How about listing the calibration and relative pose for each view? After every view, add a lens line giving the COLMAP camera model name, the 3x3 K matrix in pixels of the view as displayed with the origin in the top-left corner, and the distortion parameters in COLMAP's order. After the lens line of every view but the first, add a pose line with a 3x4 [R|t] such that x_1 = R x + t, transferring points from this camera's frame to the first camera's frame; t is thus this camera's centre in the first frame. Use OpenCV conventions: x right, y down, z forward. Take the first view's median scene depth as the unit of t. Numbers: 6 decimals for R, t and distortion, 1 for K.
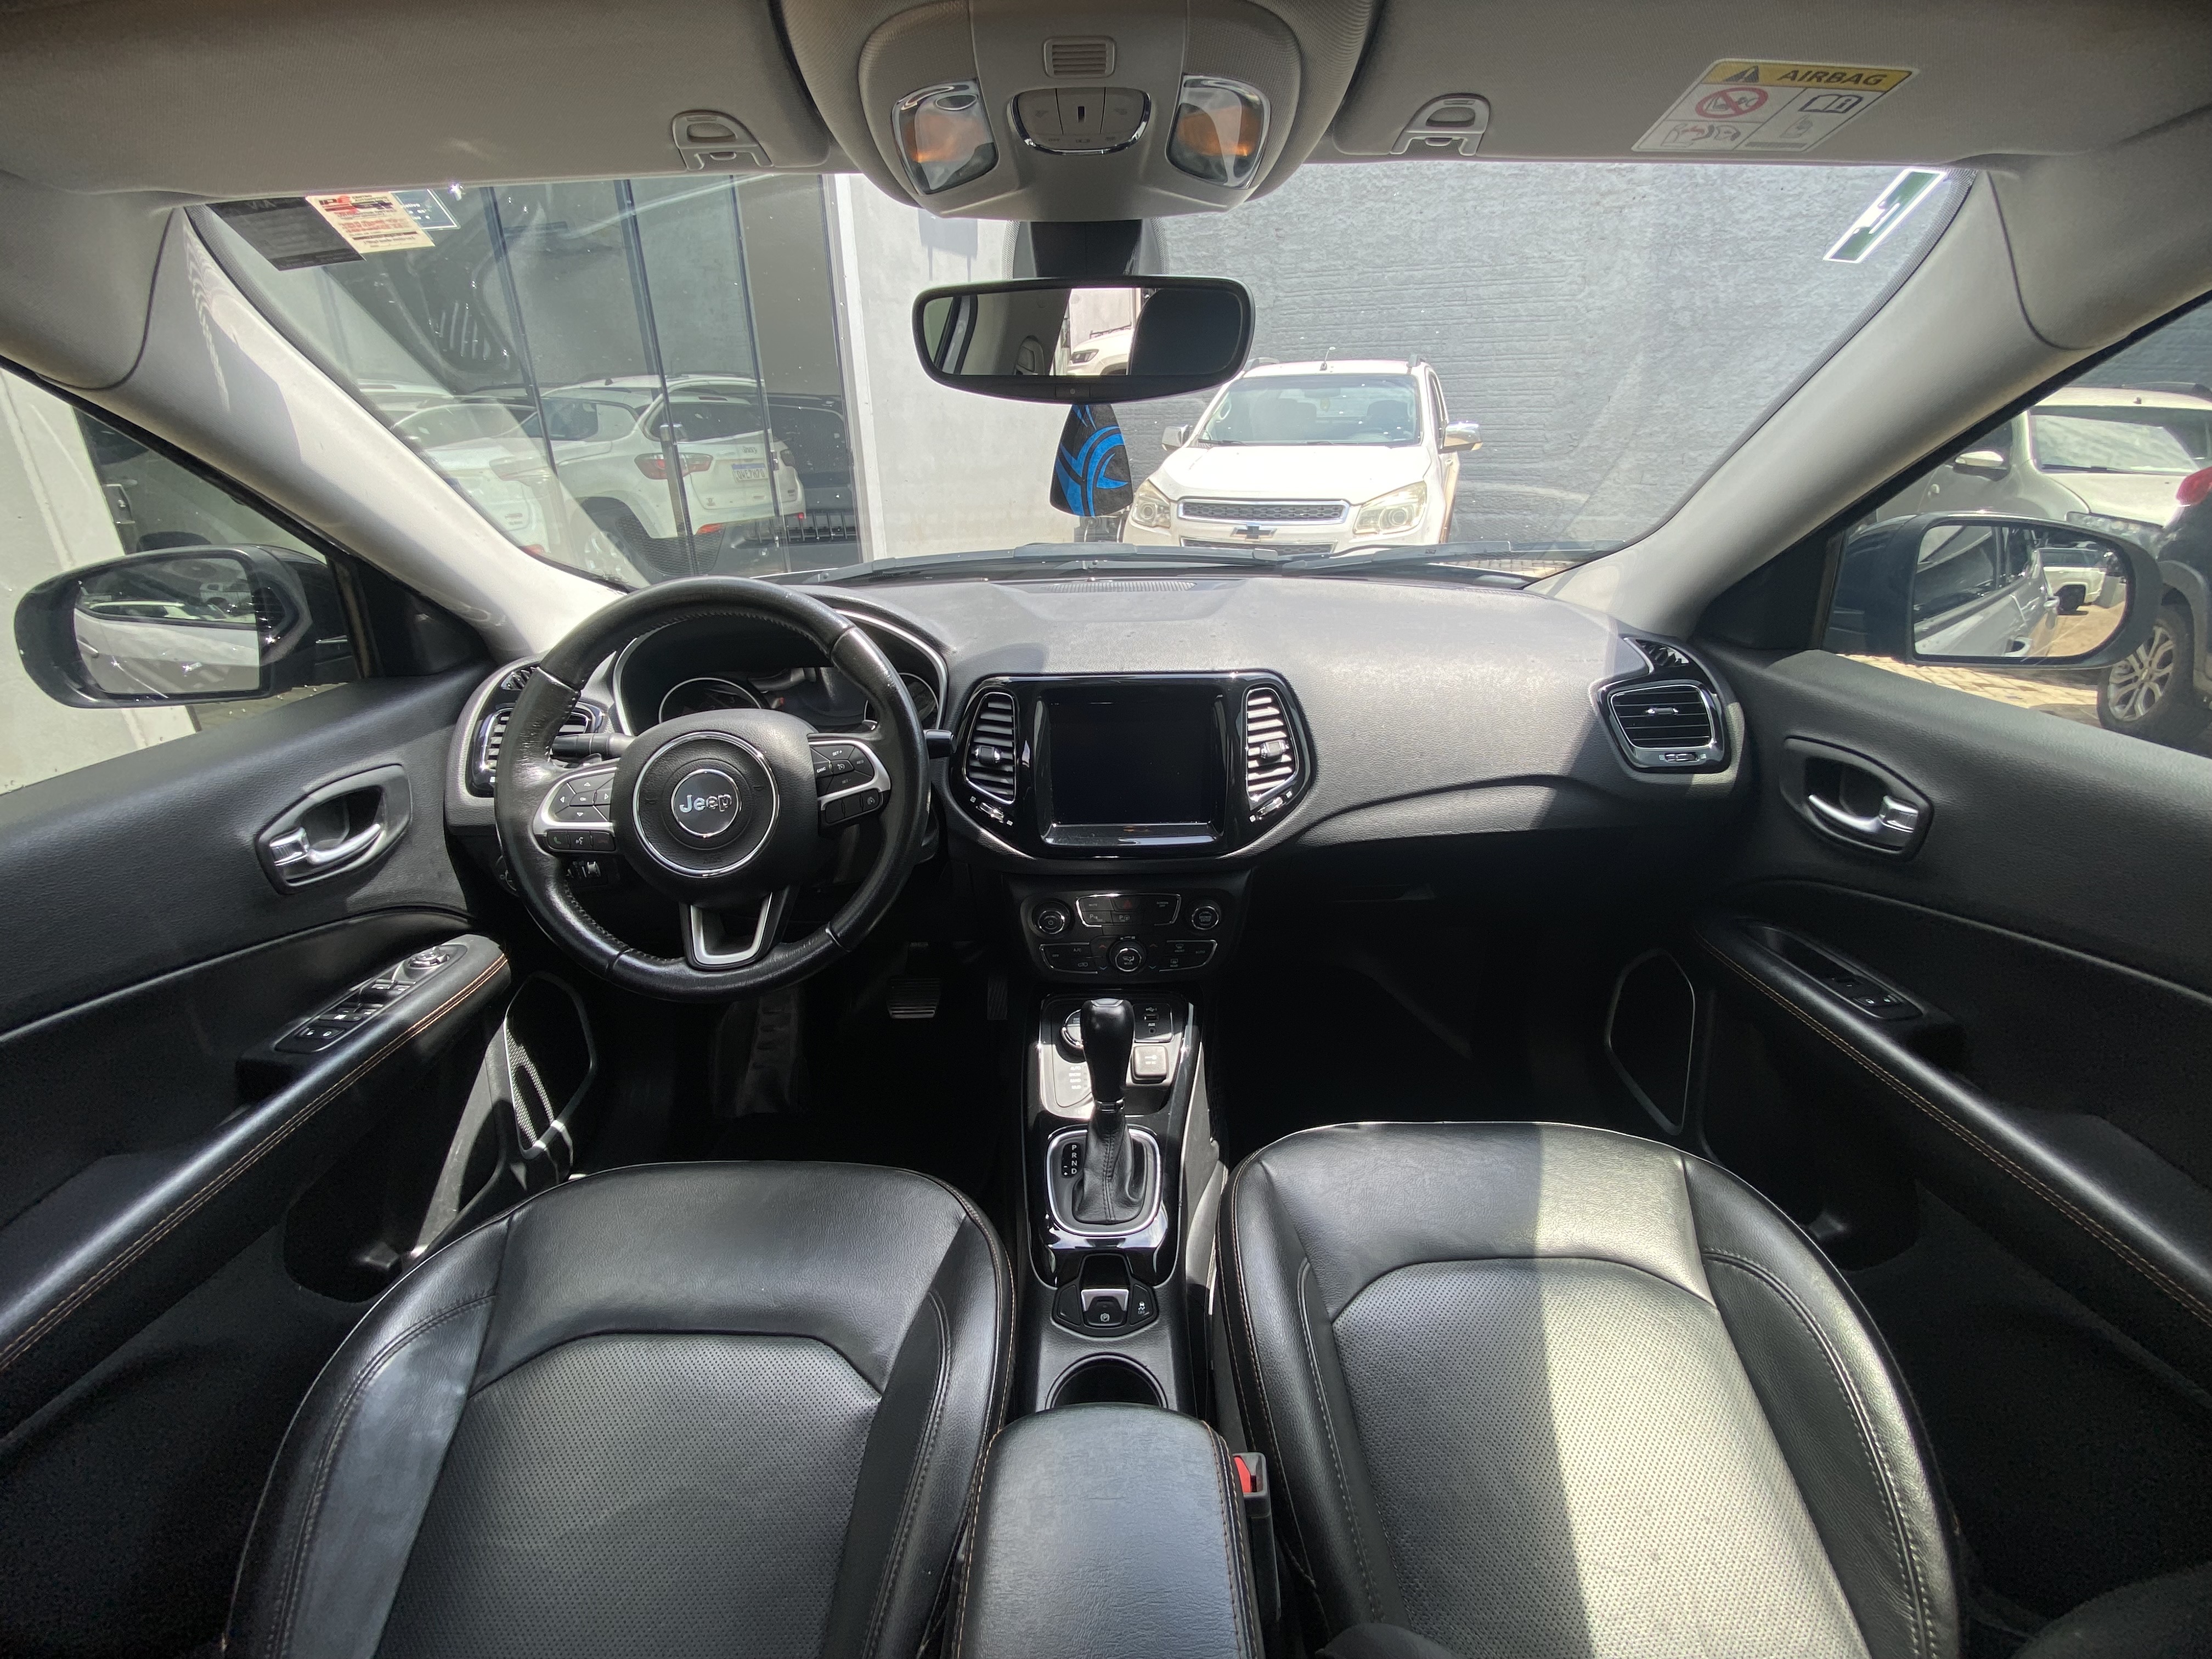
lens RADIAL K [[882.0, 0, 1098.4], [0, 882.0, 834.2], [0, 0, 1]] dist [0.000579, -0.010650]
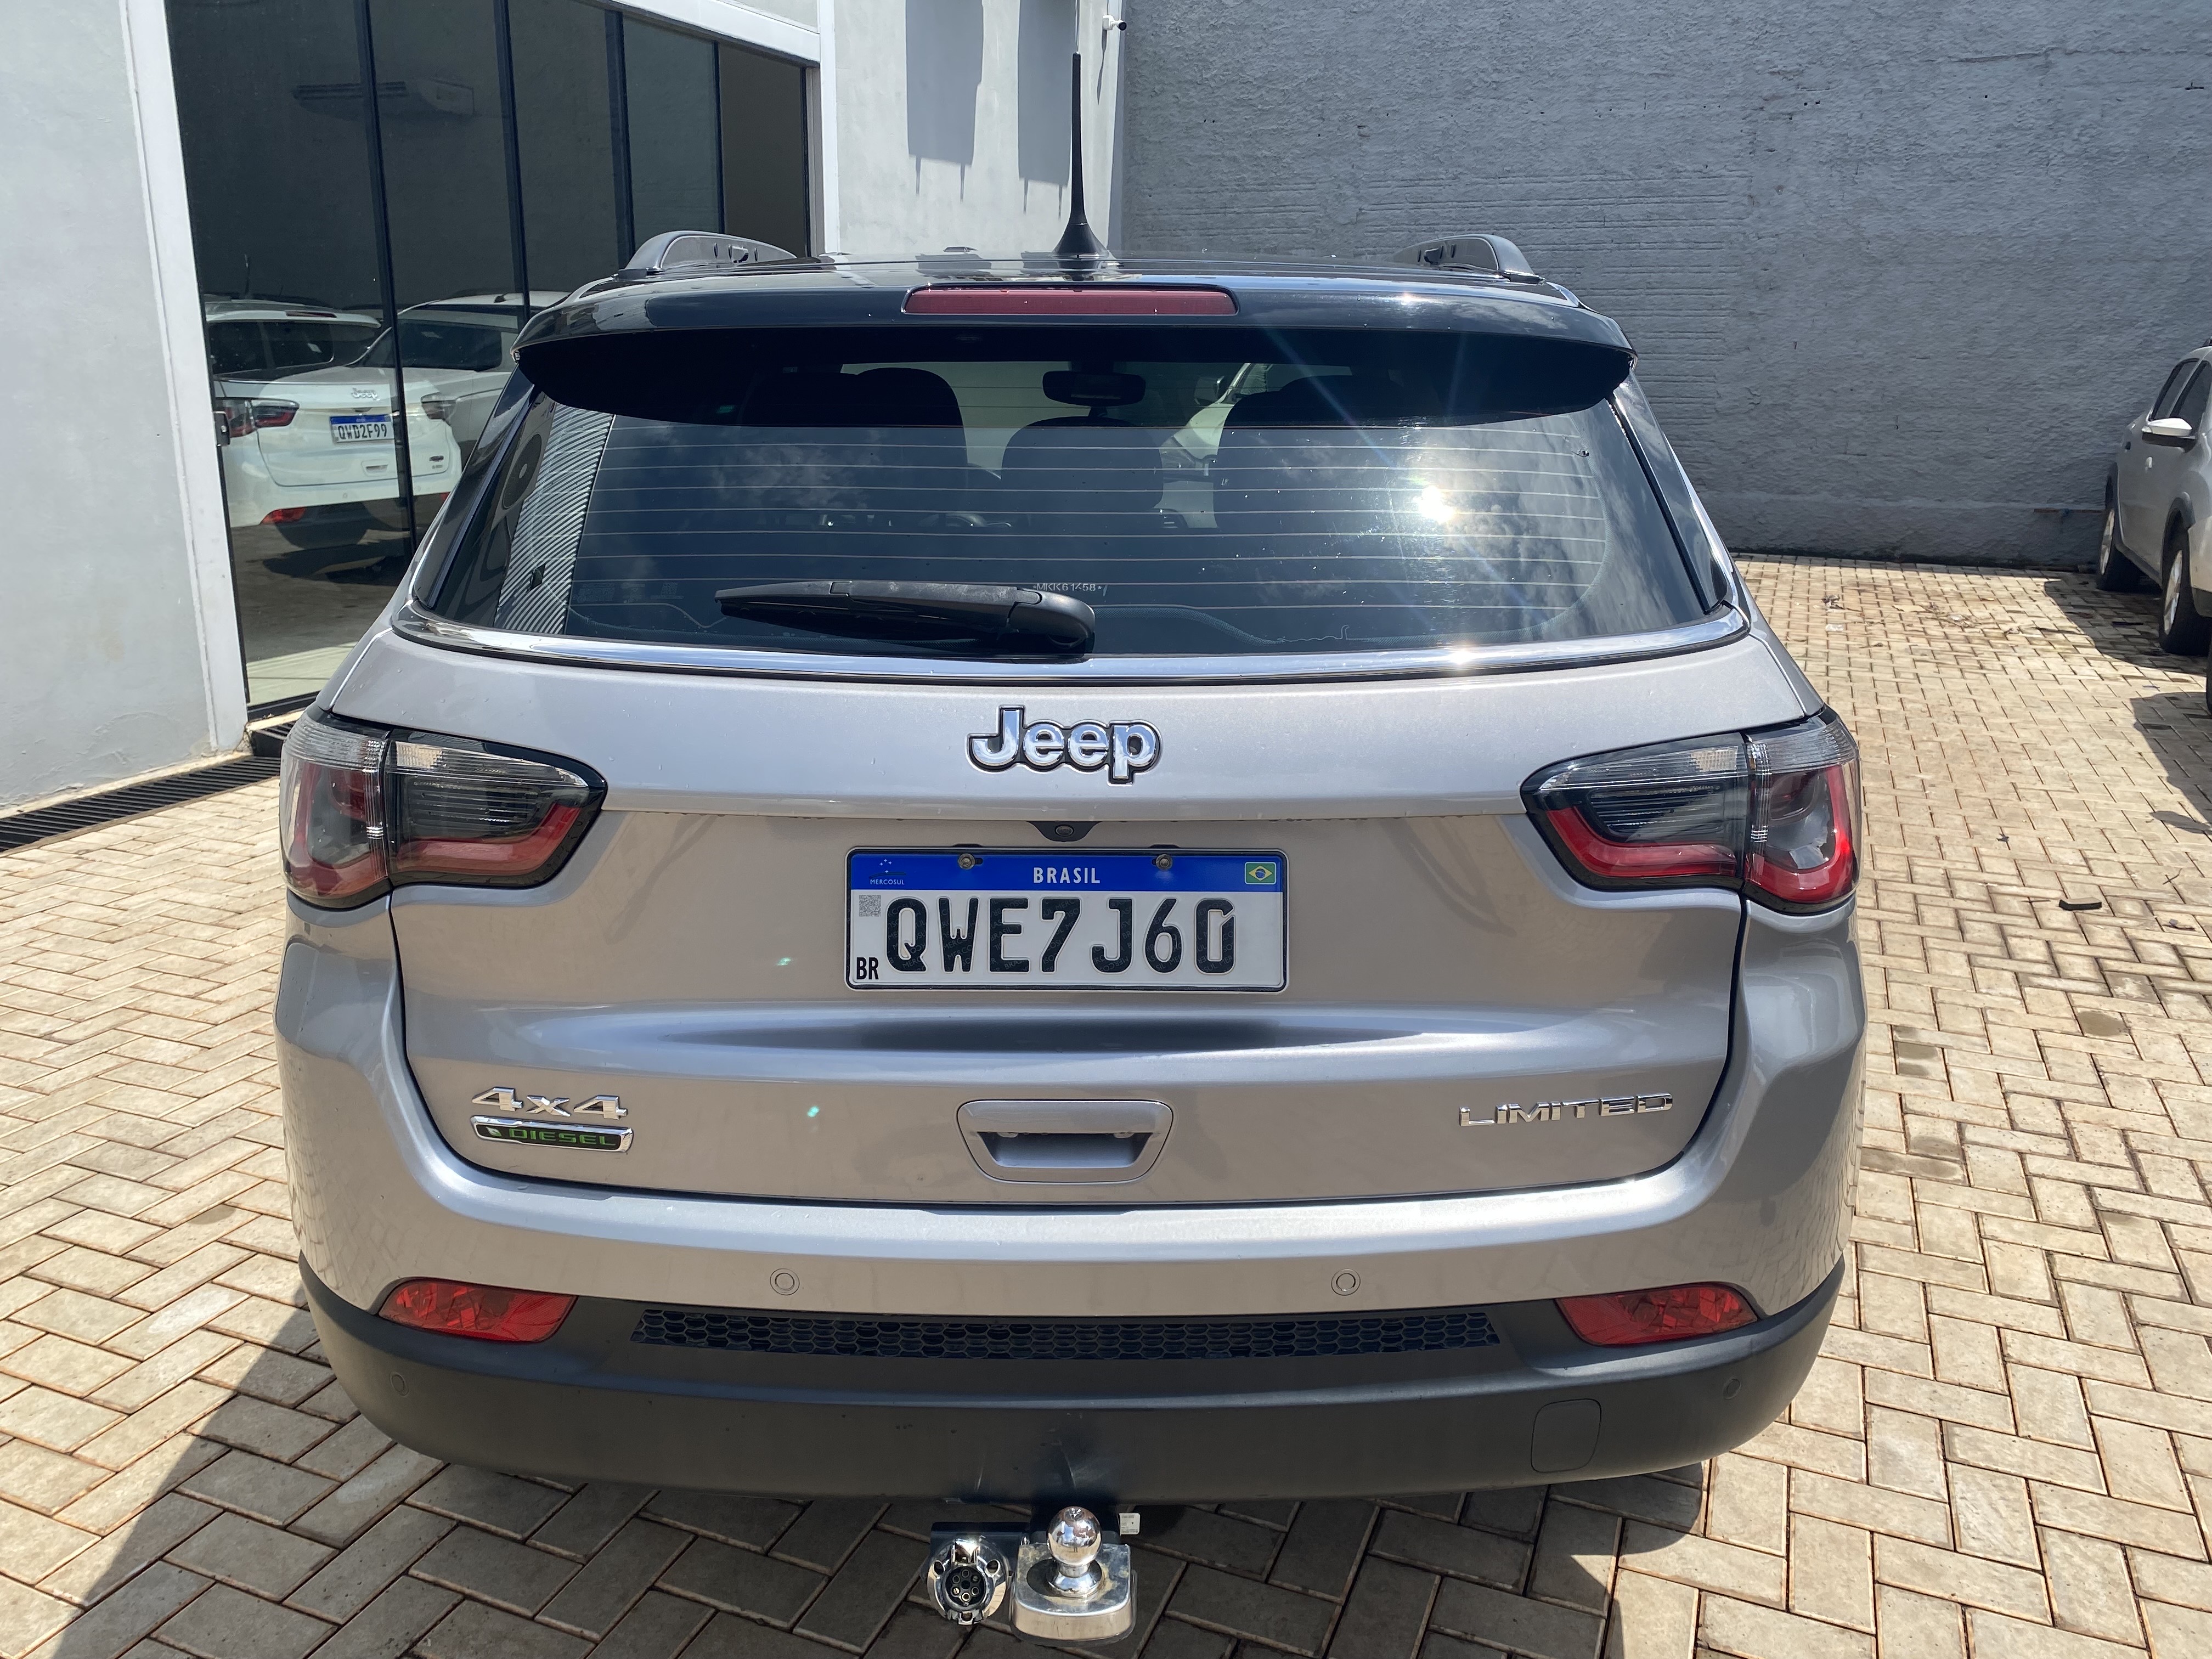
lens RADIAL K [[1677.8, 0, 1106.0], [0, 1677.8, 829.5], [0, 0, 1]] dist [0.004699, 0.004630]
pose [[0.999747, 0.021345, -0.007111, 0.007418], [-0.022183, 0.987933, -0.153286, 0.159394], [0.003753, 0.153405, 0.988156, -0.387575]]
